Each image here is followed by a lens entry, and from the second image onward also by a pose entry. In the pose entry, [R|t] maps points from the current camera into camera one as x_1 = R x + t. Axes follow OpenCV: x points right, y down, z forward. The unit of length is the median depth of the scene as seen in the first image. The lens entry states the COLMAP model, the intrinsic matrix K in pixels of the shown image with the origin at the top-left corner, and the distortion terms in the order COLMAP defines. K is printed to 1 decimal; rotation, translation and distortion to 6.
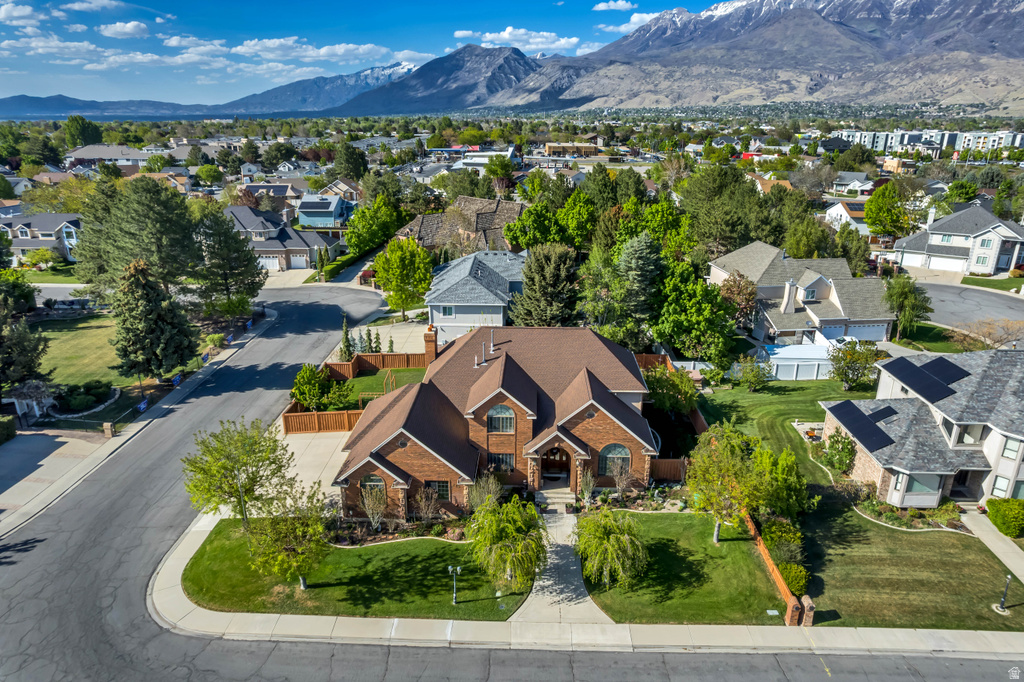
lens RADIAL K [[656.4, 0, 517.1], [0, 656.4, 339.2], [0, 0, 1]] dist [-0.078681, 0.068540]
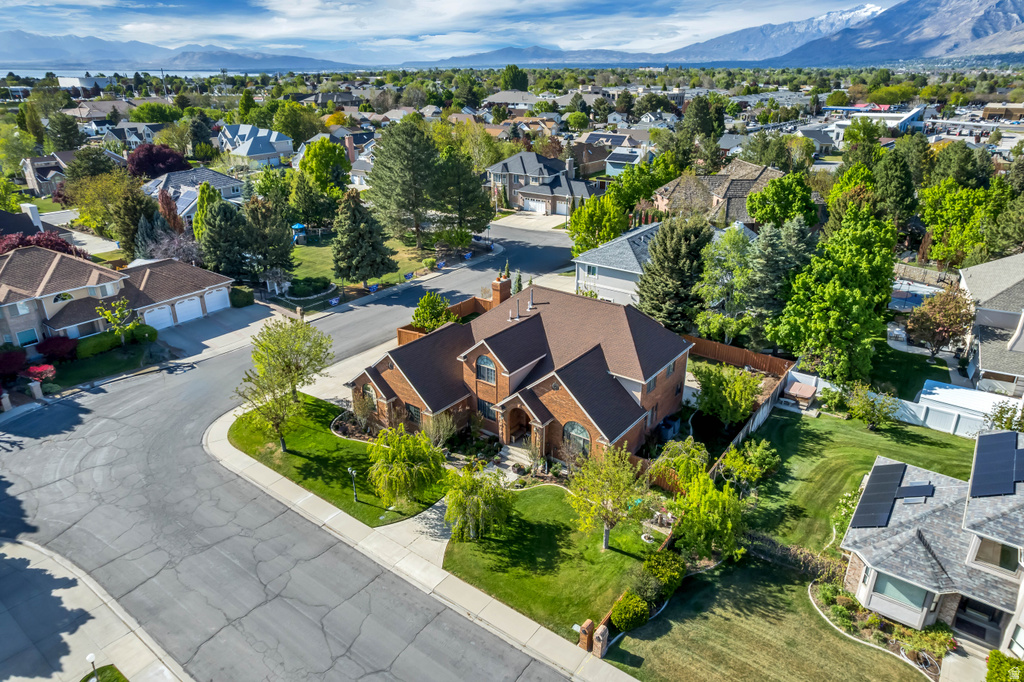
lens RADIAL K [[656.4, 0, 517.1], [0, 656.4, 339.2], [0, 0, 1]] dist [-0.078681, 0.068540]
pose [[0.817900, 0.219567, -0.531817, 0.394042], [-0.182450, 0.975593, 0.122190, -0.045364], [0.545666, -0.002909, 0.837998, 0.088393]]
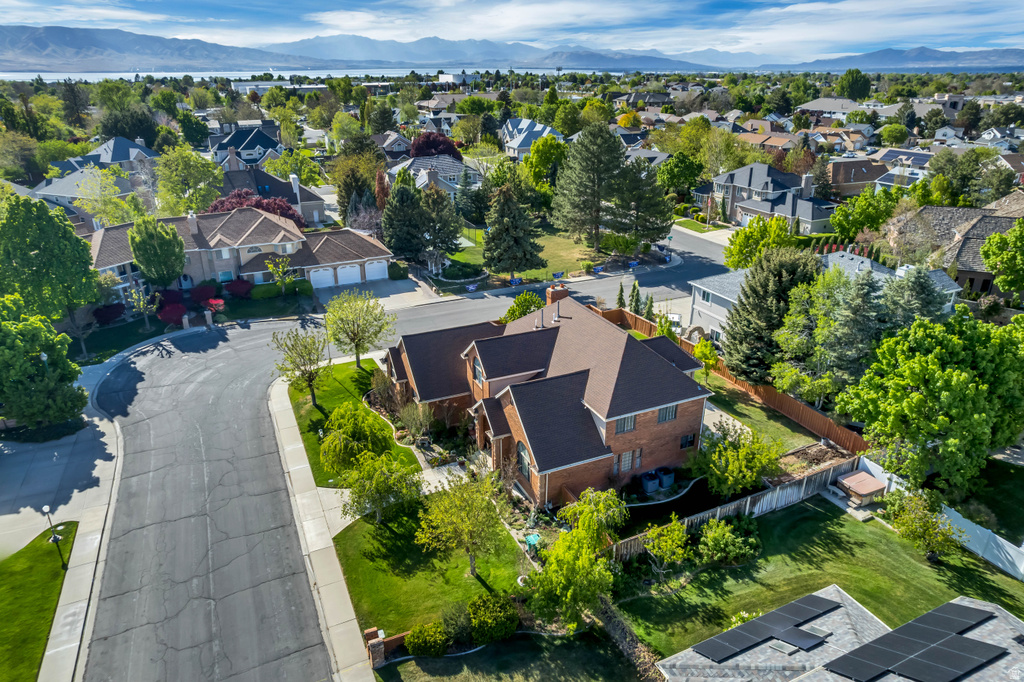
lens RADIAL K [[656.4, 0, 517.1], [0, 656.4, 339.2], [0, 0, 1]] dist [-0.078681, 0.068540]
pose [[0.446102, 0.343167, -0.826577, 0.597712], [-0.288150, 0.929462, 0.230367, -0.131539], [0.847327, 0.135411, 0.513519, 0.339130]]
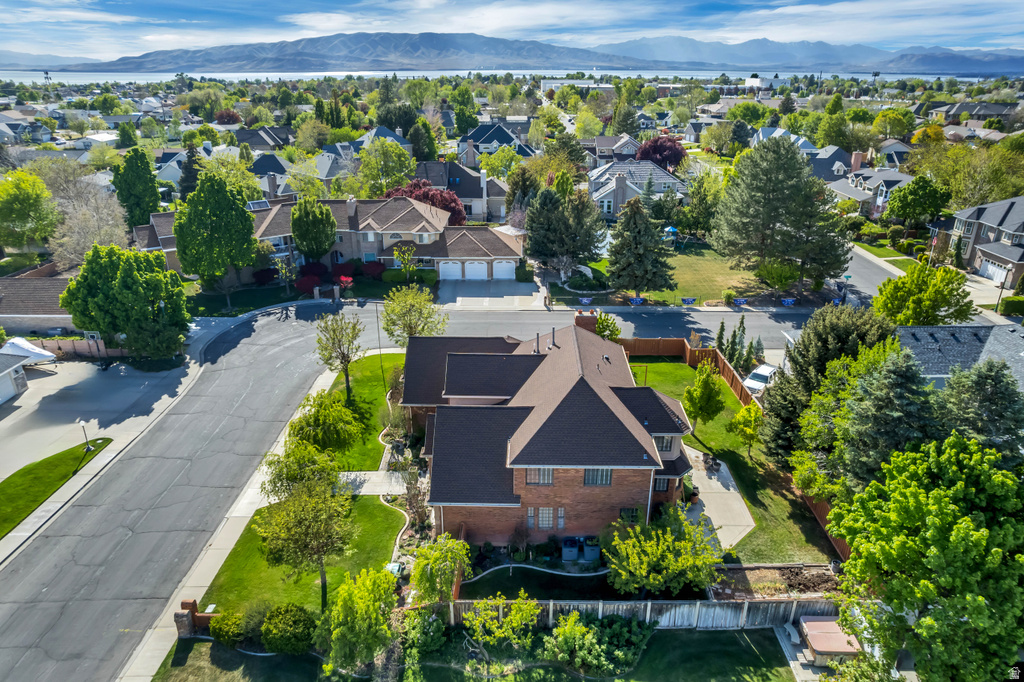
lens RADIAL K [[656.4, 0, 517.1], [0, 656.4, 339.2], [0, 0, 1]] dist [-0.078681, 0.068540]
pose [[0.012632, 0.382369, -0.923923, 0.620423], [-0.325227, 0.875328, 0.357811, -0.236551], [0.945552, 0.295965, 0.135414, 0.640093]]
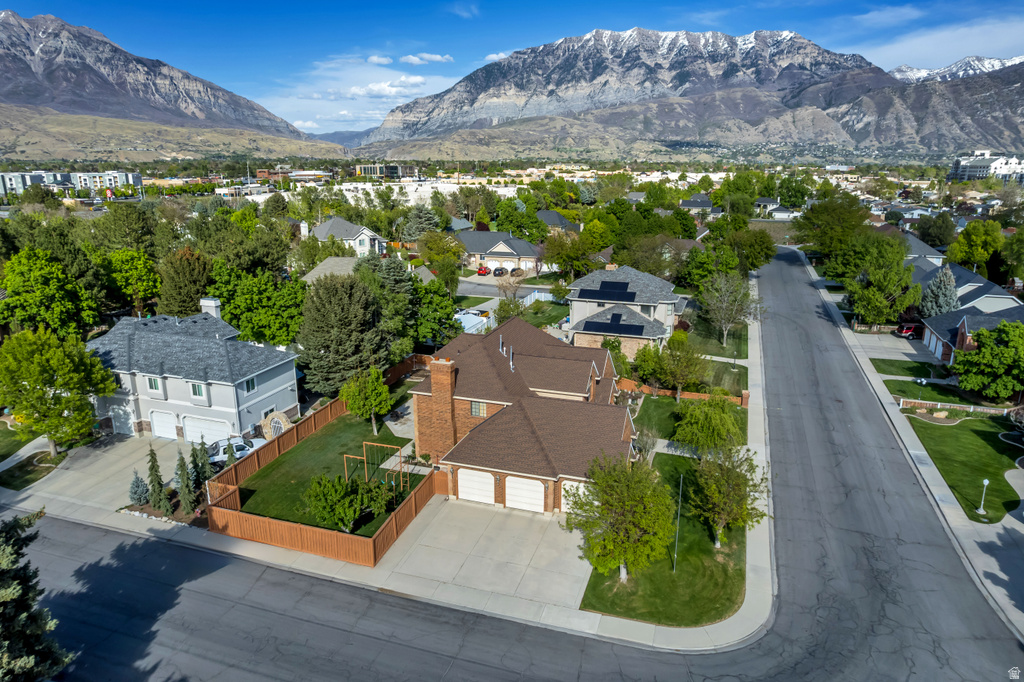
lens RADIAL K [[656.4, 0, 517.1], [0, 656.4, 339.2], [0, 0, 1]] dist [-0.078681, 0.068540]
pose [[0.290281, -0.251891, 0.923194, -0.764230], [0.308812, 0.937778, 0.158770, -0.126905], [-0.905744, 0.239005, 0.350006, 0.471084]]
